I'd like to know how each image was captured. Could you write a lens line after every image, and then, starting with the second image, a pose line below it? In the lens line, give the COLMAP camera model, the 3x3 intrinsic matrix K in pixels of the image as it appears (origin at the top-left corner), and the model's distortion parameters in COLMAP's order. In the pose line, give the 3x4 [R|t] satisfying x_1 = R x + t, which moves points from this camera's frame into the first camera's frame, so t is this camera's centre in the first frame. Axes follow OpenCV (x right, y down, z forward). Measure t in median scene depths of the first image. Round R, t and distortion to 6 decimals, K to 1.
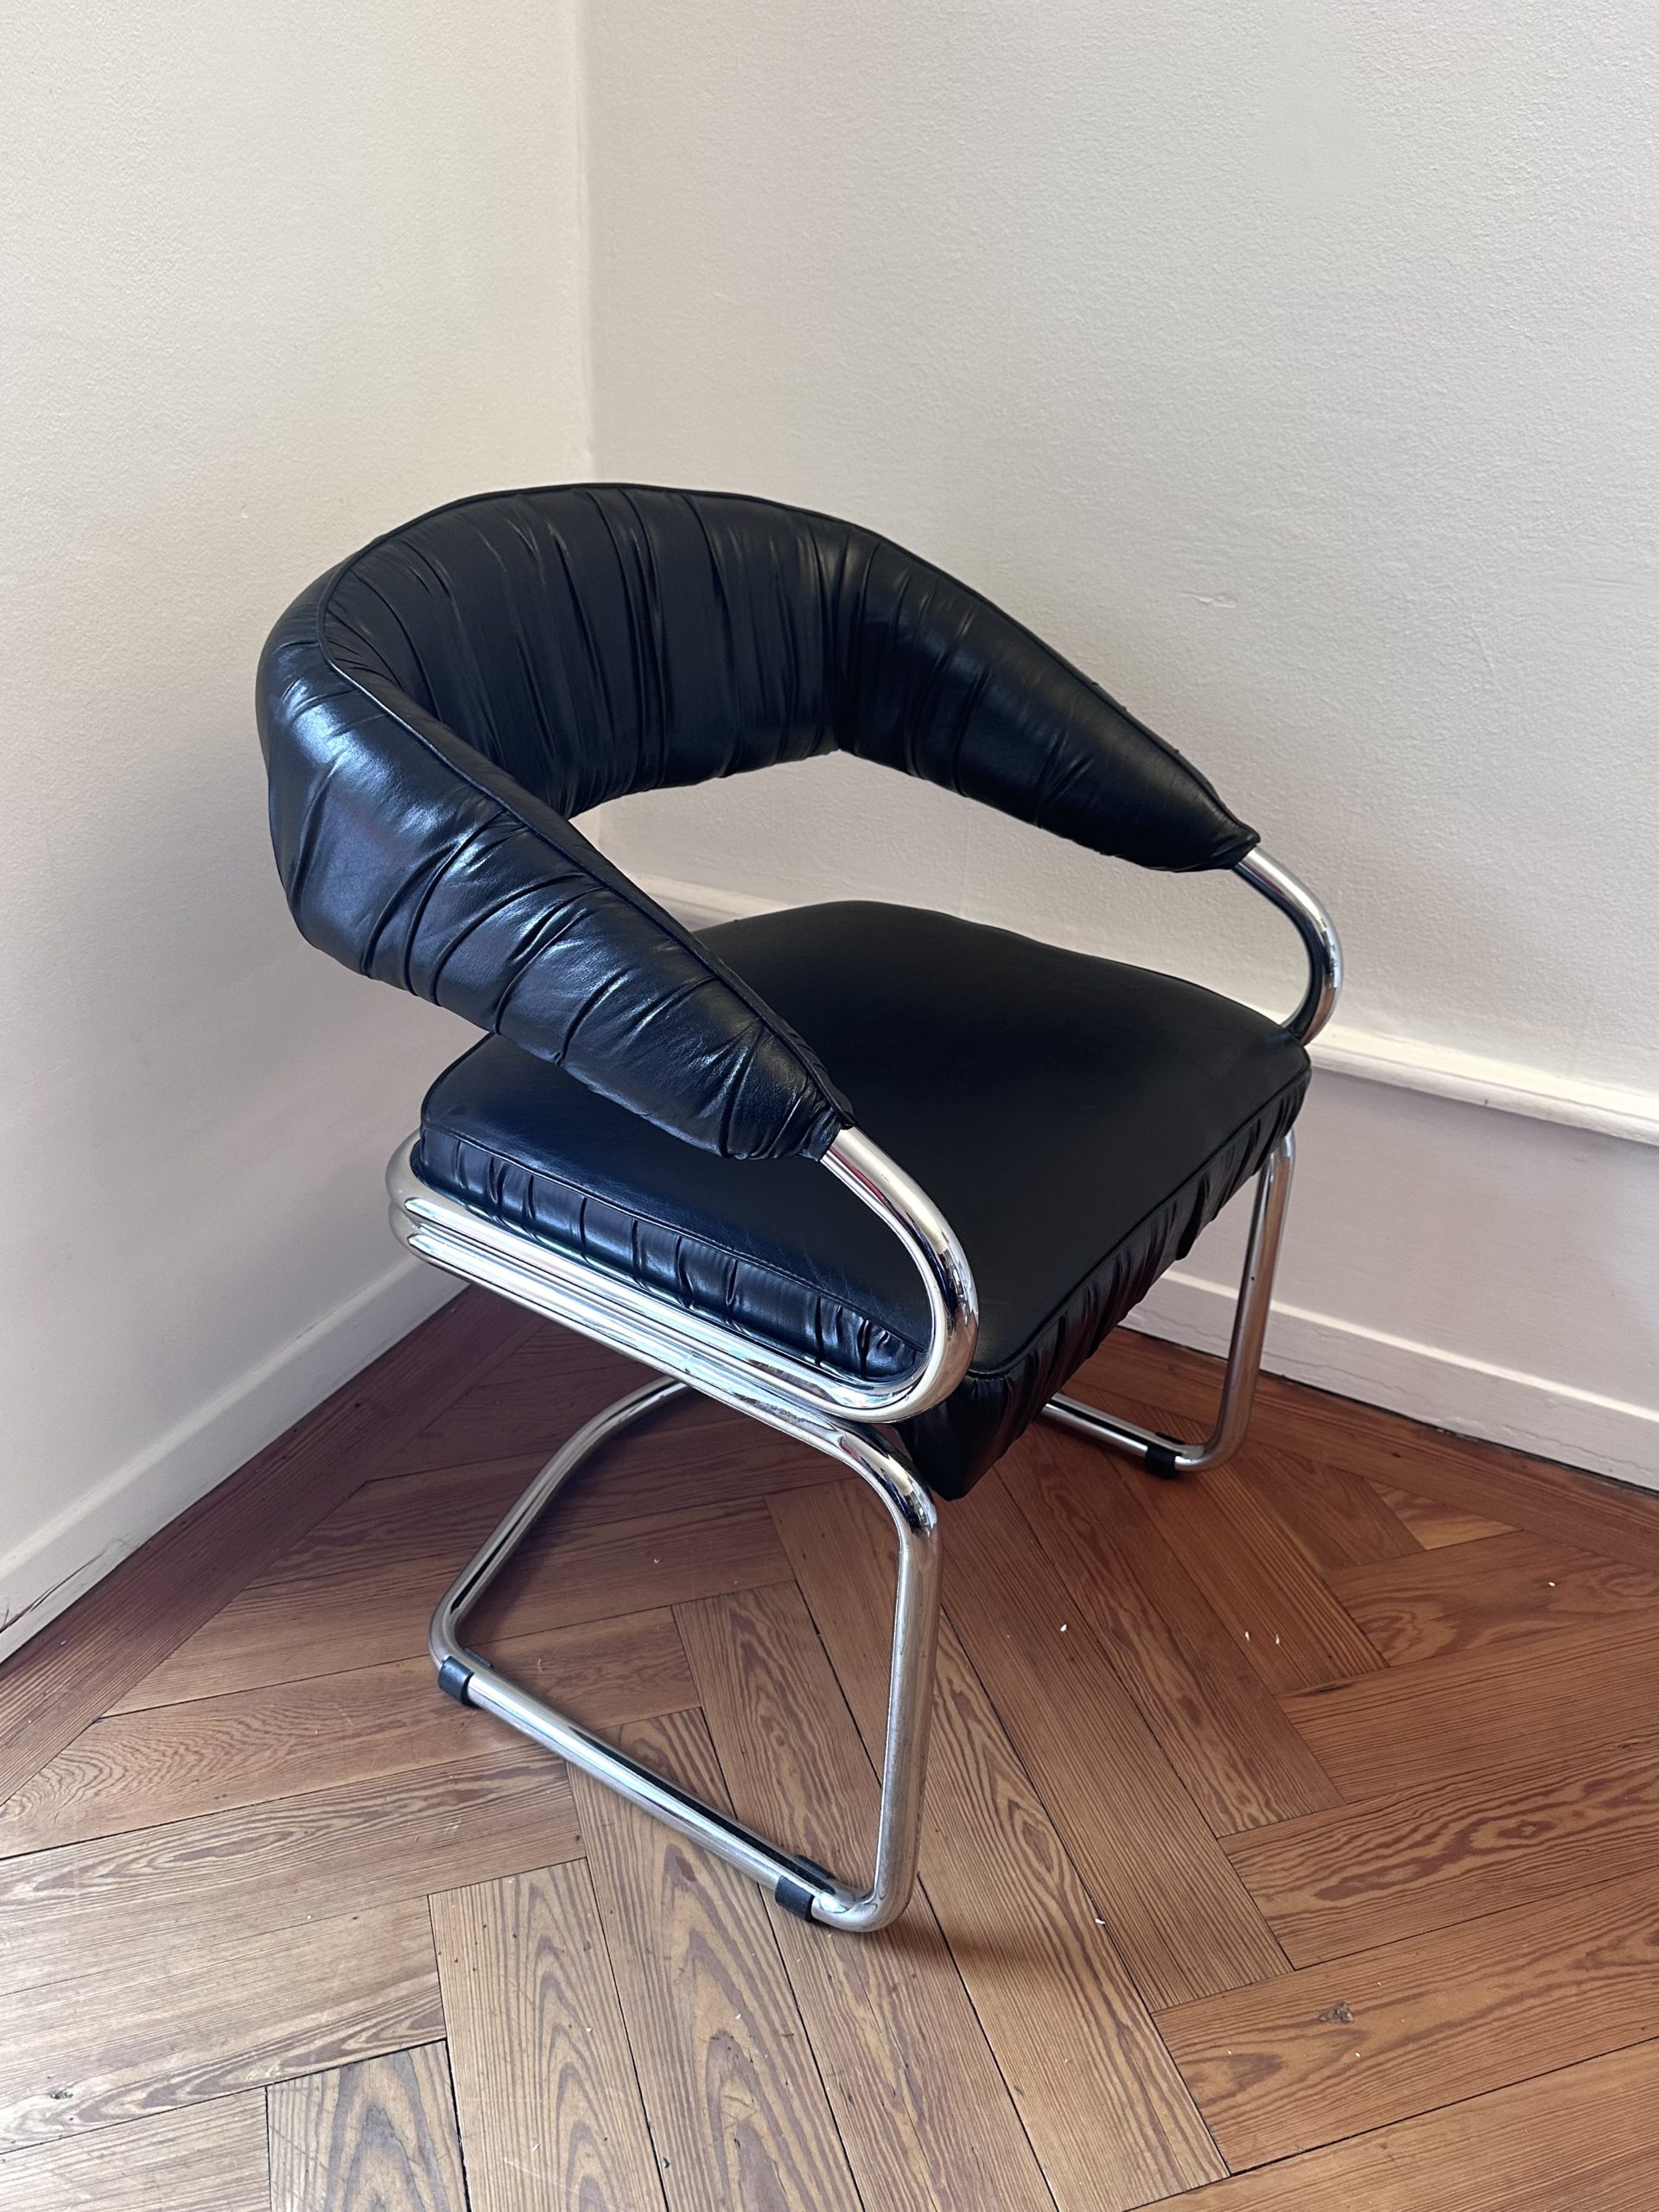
lens RADIAL K [[1582.3, 0, 869.3], [0, 1582.3, 1145.4], [0, 0, 1]] dist [-0.007000, -0.005746]
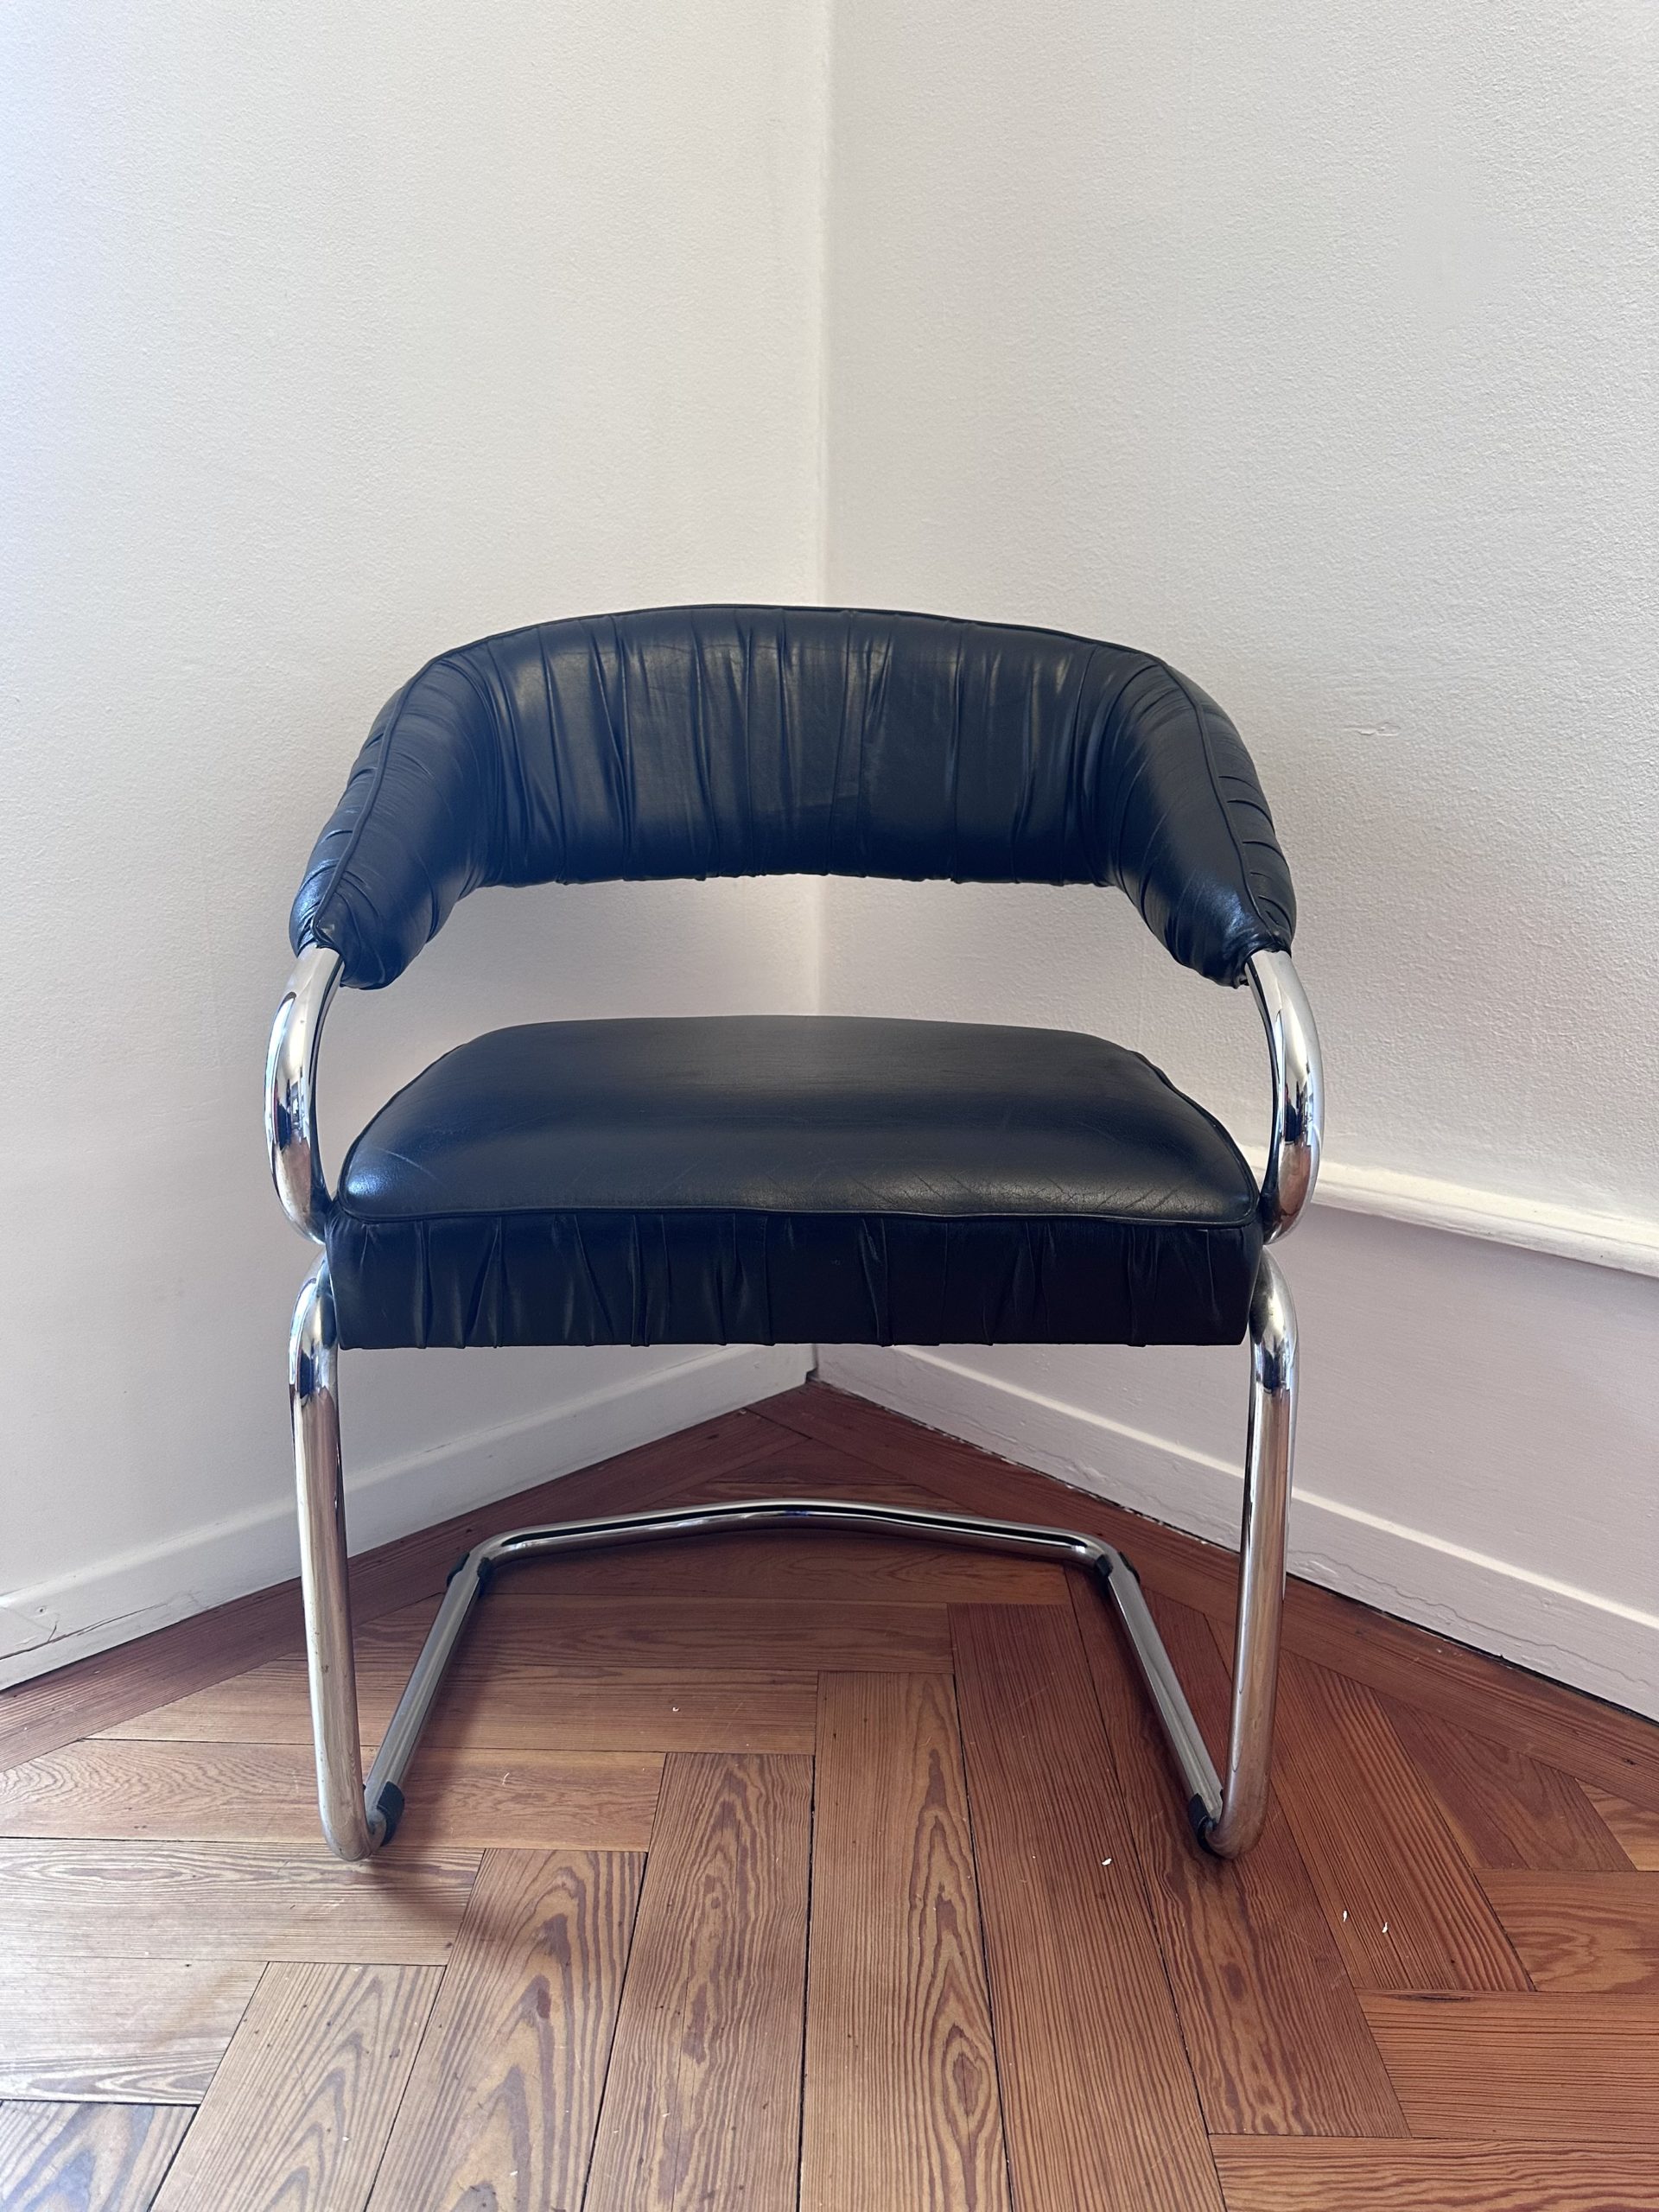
lens RADIAL K [[1537.7, 0, 857.4], [0, 1537.7, 1178.3], [0, 0, 1]] dist [-0.017325, 0.007819]
pose [[0.946824, 0.043557, -0.318789, 0.272335], [-0.124823, 0.962922, -0.239167, 0.198806], [0.296552, 0.266242, 0.917155, 0.174428]]
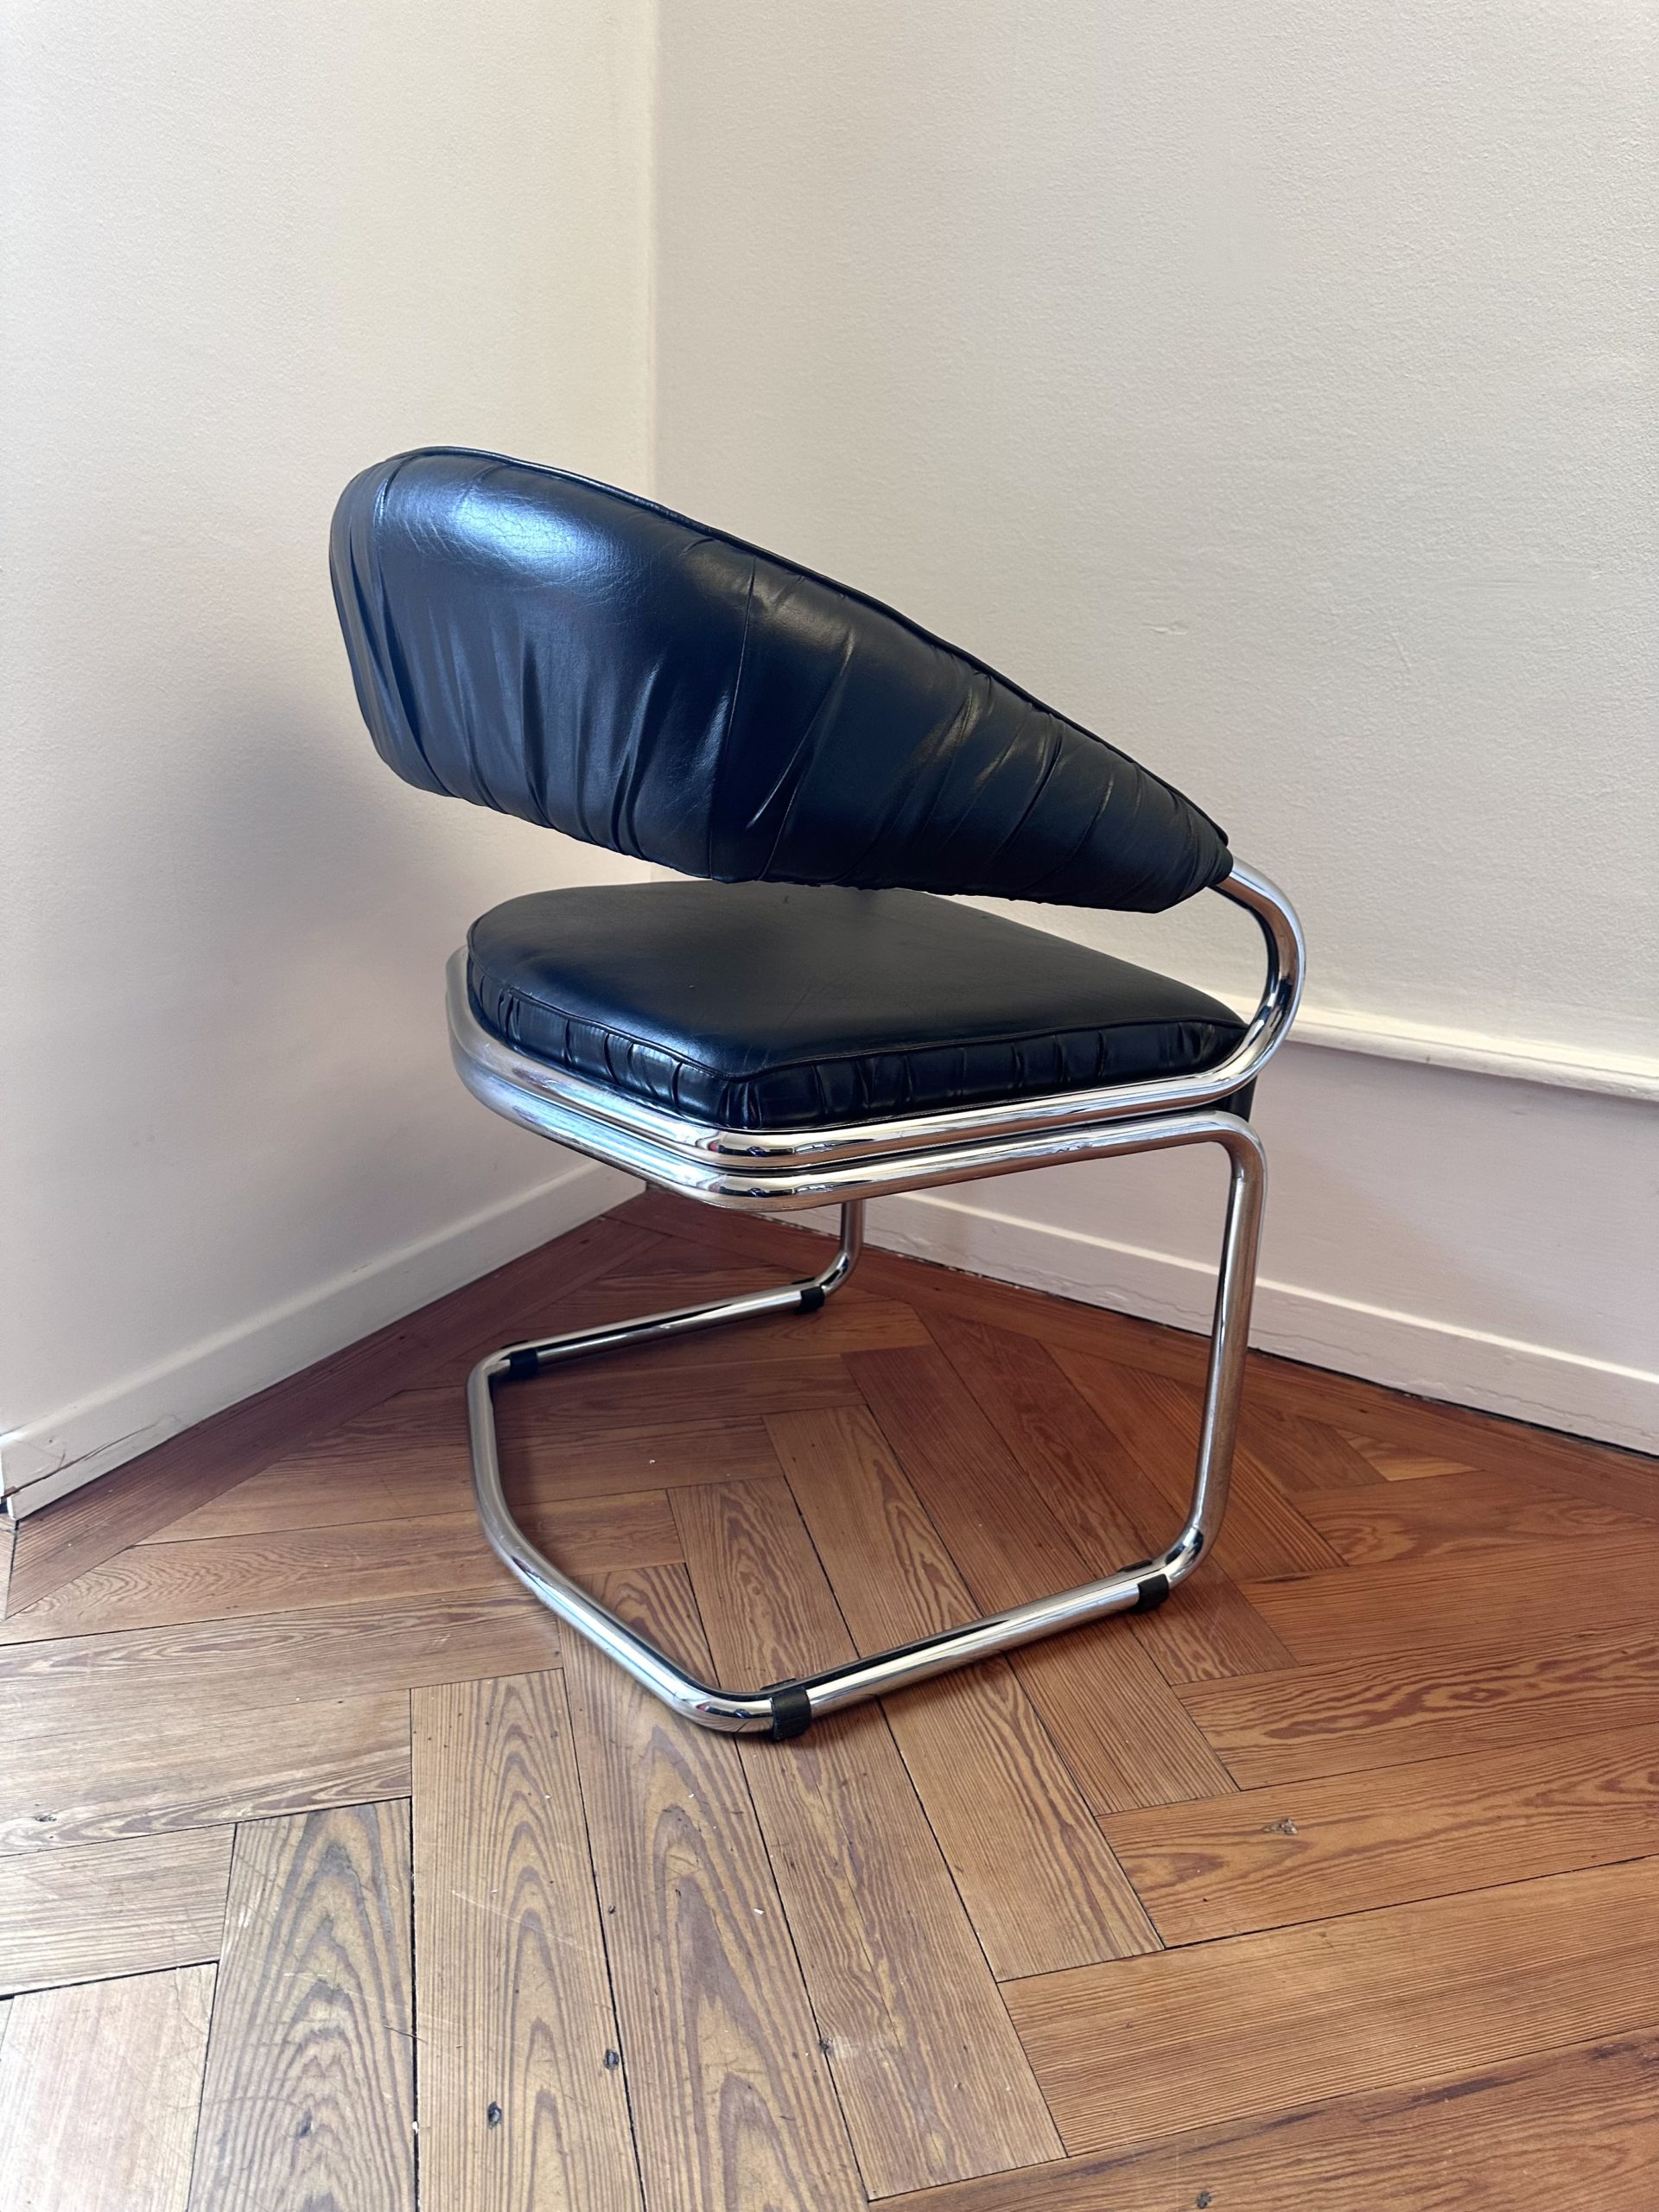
lens RADIAL K [[1449.8, 0, 855.2], [0, 1449.8, 1130.7], [0, 0, 1]] dist [0.007654, -0.021268]
pose [[0.998285, 0.013726, -0.056911, 0.063506], [-0.023121, 0.985536, -0.167884, 0.244972], [0.053784, 0.168912, 0.984163, -0.004581]]
